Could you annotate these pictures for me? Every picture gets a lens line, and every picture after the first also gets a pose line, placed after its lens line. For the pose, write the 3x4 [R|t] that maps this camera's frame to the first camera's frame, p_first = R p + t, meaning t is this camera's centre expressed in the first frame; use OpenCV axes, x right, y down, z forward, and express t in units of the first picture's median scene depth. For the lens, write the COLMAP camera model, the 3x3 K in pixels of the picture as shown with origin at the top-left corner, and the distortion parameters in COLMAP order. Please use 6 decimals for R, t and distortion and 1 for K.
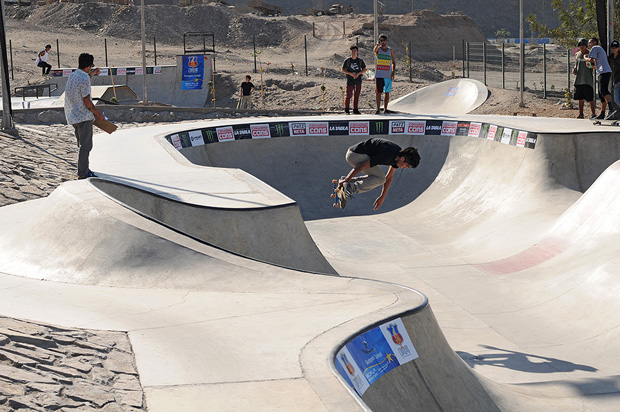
lens RADIAL K [[1381.4, 0, 310.0], [0, 1381.4, 206.0], [0, 0, 1]] dist [-0.107630, -0.122872]
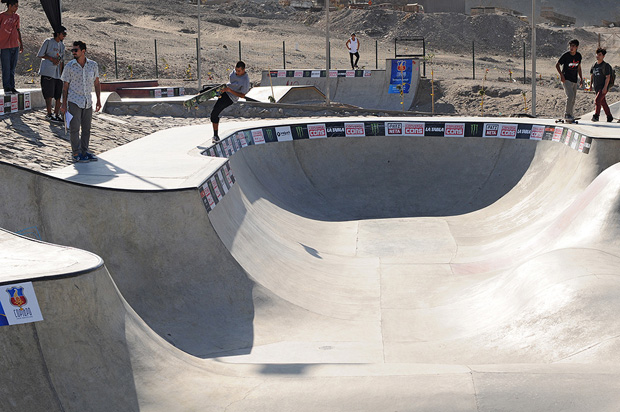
lens RADIAL K [[1381.4, 0, 310.0], [0, 1381.4, 206.0], [0, 0, 1]] dist [-0.107630, -0.122872]
pose [[0.973441, 0.043815, -0.224705, 0.159539], [-0.045400, 0.998967, -0.001889, 0.005010], [0.224390, 0.012040, 0.974425, 0.009504]]
